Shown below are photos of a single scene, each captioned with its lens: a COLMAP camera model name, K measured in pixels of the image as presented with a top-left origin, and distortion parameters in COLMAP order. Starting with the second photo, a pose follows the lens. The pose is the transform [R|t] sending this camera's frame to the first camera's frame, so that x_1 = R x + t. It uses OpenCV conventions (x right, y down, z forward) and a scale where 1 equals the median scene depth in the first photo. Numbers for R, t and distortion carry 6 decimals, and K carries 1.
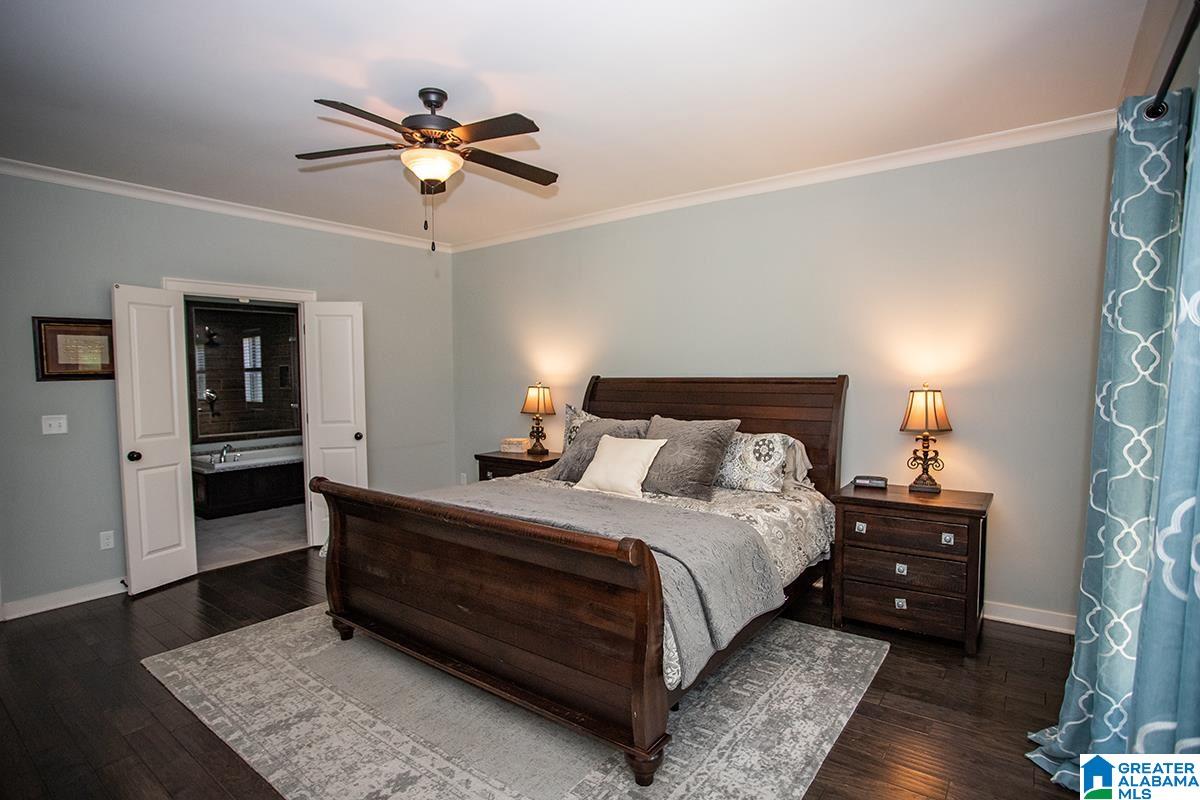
lens RADIAL K [[587.6, 0, 600.8], [0, 587.6, 403.3], [0, 0, 1]] dist [-0.056765, 0.015694]
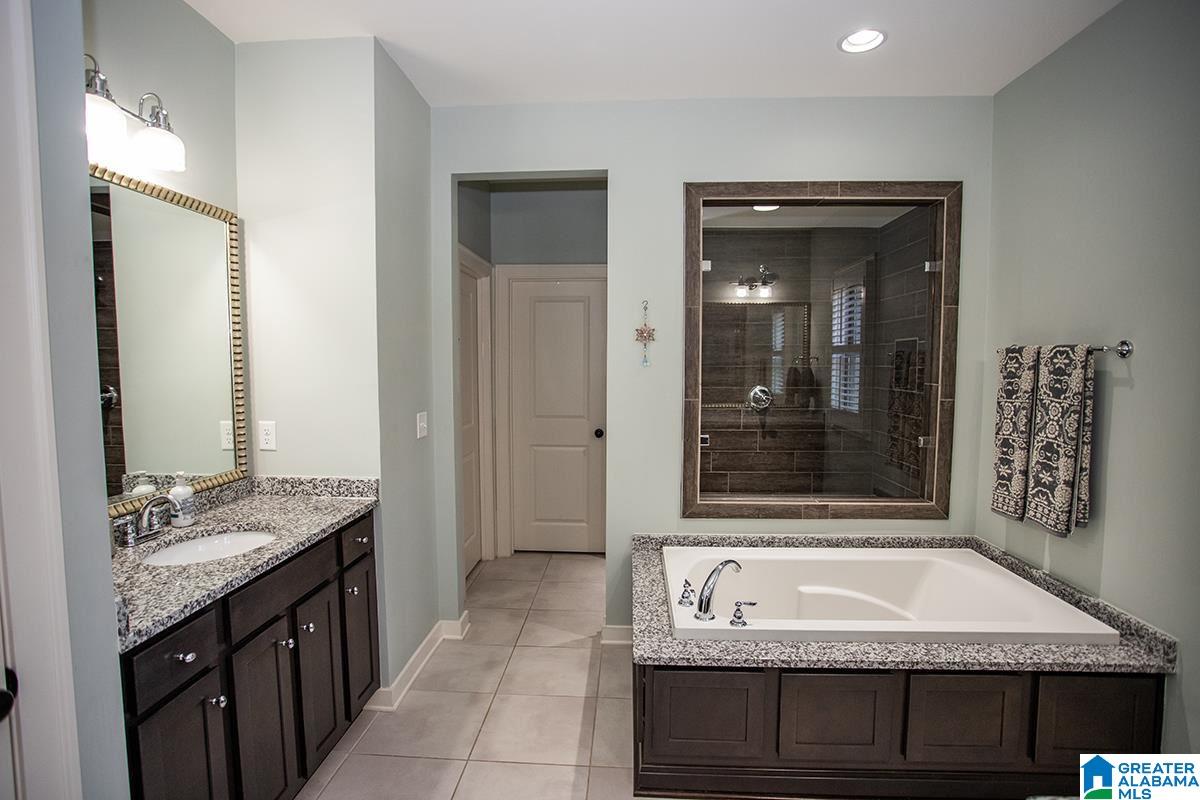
lens RADIAL K [[587.6, 0, 616.8], [0, 587.6, 404.9], [0, 0, 1]] dist [-0.056765, 0.015694]
pose [[0.577389, 0.070951, -0.813380, -0.294635], [-0.051849, 0.997393, 0.050196, -0.023873], [0.814821, 0.013191, 0.579563, 0.532225]]
